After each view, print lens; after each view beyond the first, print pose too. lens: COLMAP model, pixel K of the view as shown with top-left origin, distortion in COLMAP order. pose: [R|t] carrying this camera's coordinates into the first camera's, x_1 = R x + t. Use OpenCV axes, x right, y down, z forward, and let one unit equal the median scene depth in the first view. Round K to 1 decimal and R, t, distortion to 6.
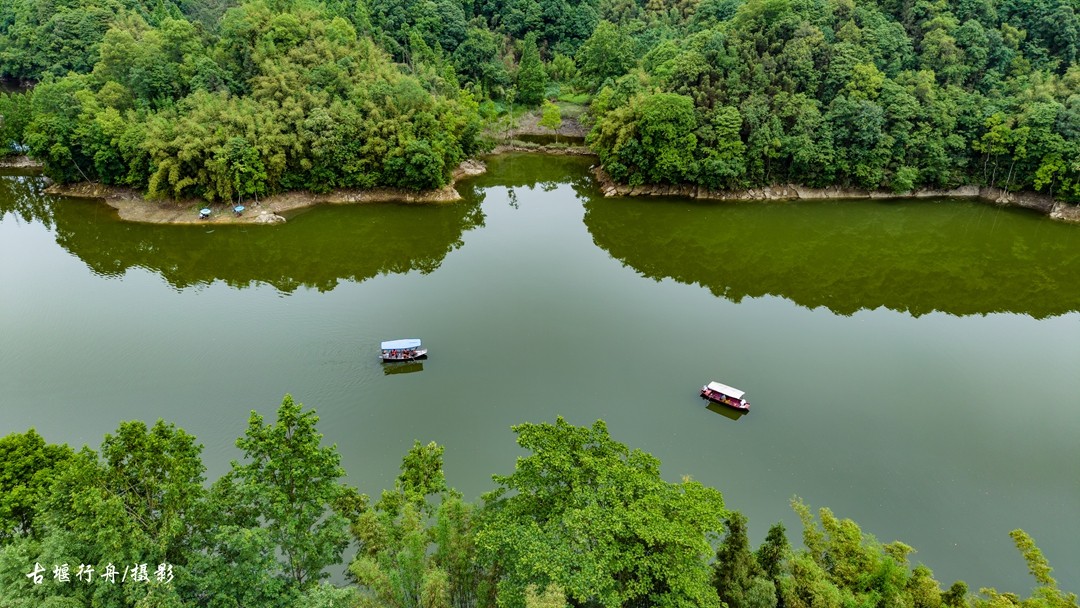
lens RADIAL K [[746.6, 0, 542.3], [0, 746.6, 312.0], [0, 0, 1]] dist [0.044004, -0.043800]
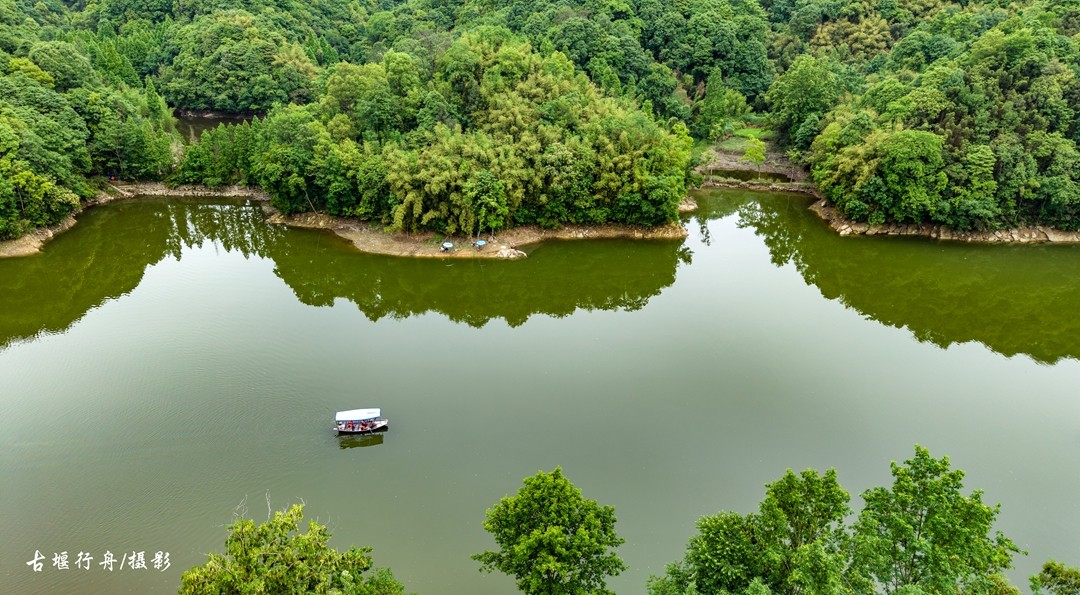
lens RADIAL K [[757.4, 0, 544.5], [0, 757.4, 314.0], [0, 0, 1]] dist [0.032024, -0.026864]
pose [[0.998979, 0.021962, -0.039473, -0.256601], [-0.023573, 0.998888, -0.040828, -0.004975], [0.038533, 0.041717, 0.998386, 0.013719]]
